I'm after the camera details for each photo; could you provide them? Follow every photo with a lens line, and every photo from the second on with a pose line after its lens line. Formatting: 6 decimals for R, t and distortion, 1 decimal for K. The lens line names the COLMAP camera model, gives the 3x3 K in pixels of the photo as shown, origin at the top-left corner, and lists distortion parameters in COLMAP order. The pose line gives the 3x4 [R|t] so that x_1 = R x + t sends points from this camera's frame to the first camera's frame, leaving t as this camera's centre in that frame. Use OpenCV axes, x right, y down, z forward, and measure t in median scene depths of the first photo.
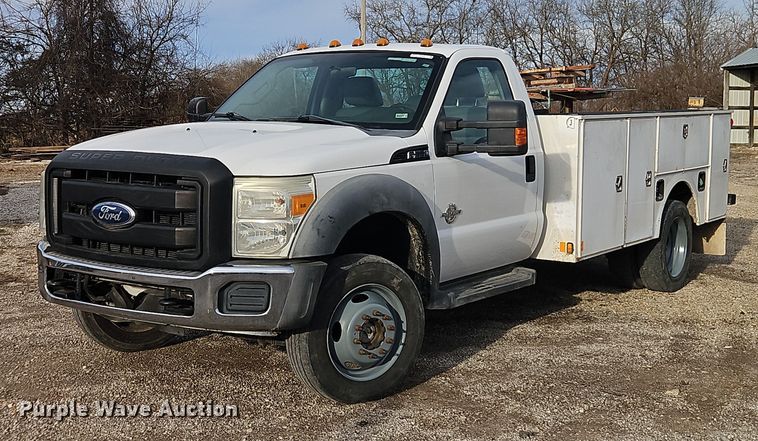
lens RADIAL K [[847.0, 0, 384.3], [0, 847.0, 219.4], [0, 0, 1]] dist [0.116565, 0.000000]
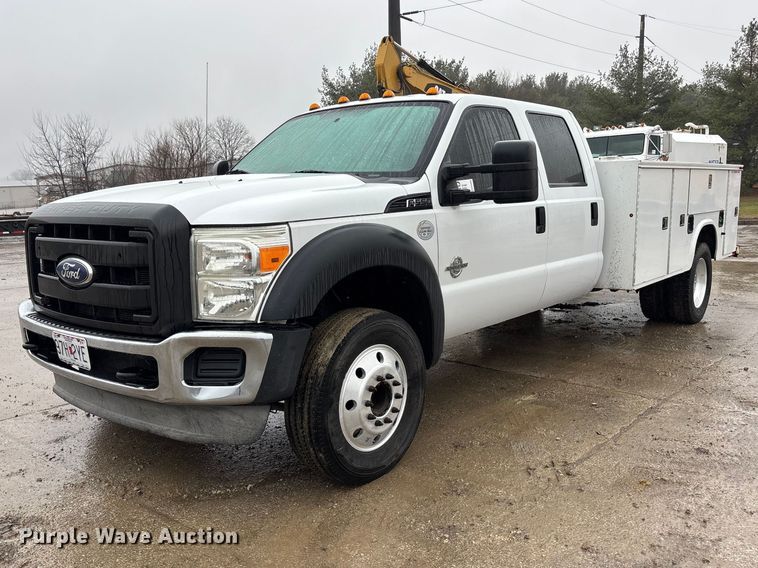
lens RADIAL K [[719.9, 0, 379.2], [0, 719.9, 288.8], [0, 0, 1]] dist [0.075569, 0.000000]
pose [[0.998982, -0.012030, -0.043475, 0.031336], [0.013035, 0.999653, 0.022904, -0.002159], [0.043184, -0.023447, 0.998792, 0.232087]]
